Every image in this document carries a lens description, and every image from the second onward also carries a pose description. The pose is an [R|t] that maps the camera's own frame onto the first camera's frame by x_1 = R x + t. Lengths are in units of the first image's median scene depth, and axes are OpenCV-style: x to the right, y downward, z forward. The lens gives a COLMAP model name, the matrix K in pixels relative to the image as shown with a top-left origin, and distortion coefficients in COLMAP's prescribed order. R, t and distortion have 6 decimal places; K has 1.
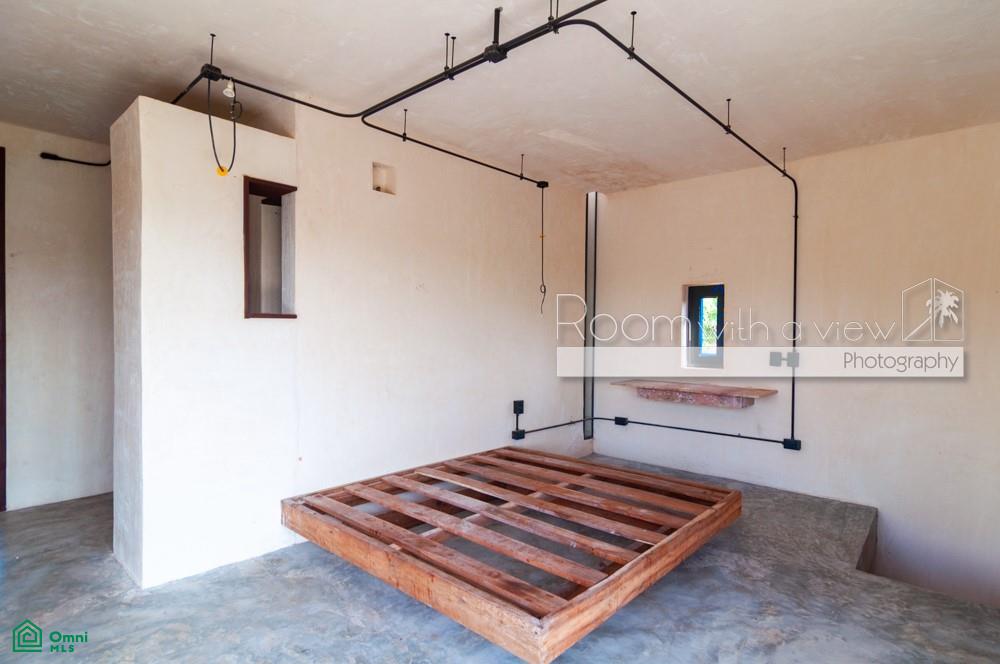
lens RADIAL K [[535.1, 0, 501.0], [0, 535.1, 334.2], [0, 0, 1]] dist [0.000357, 0.001974]
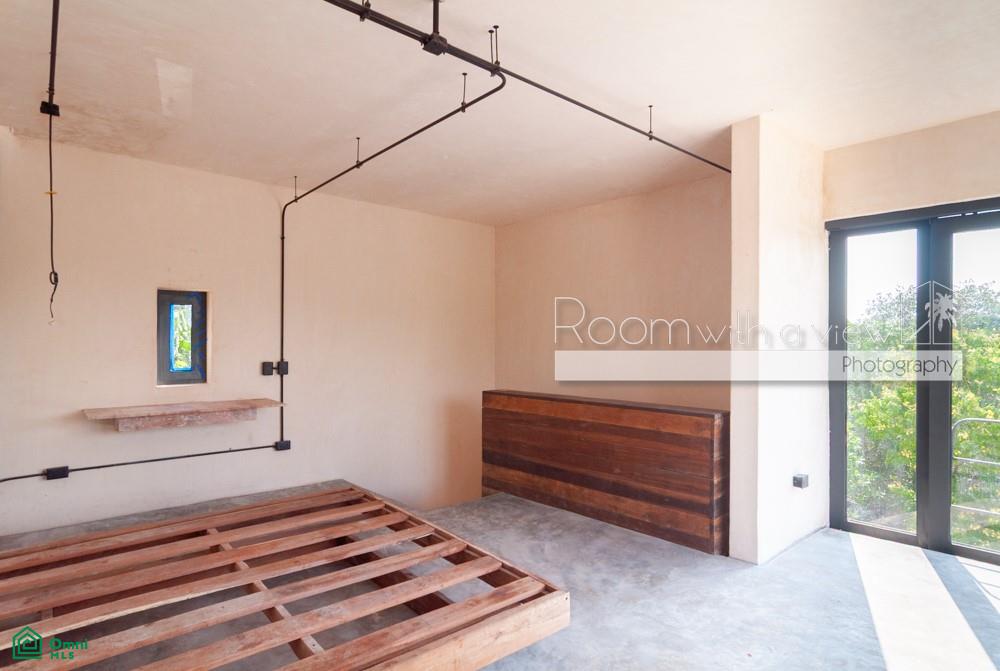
lens RADIAL K [[535.1, 0, 500.7], [0, 535.1, 335.8], [0, 0, 1]] dist [0.000357, 0.001974]
pose [[0.123677, 0.001147, 0.992322, -0.485633], [0.005658, 0.999982, -0.001861, -0.013878], [-0.992306, 0.005845, 0.123668, 0.419513]]
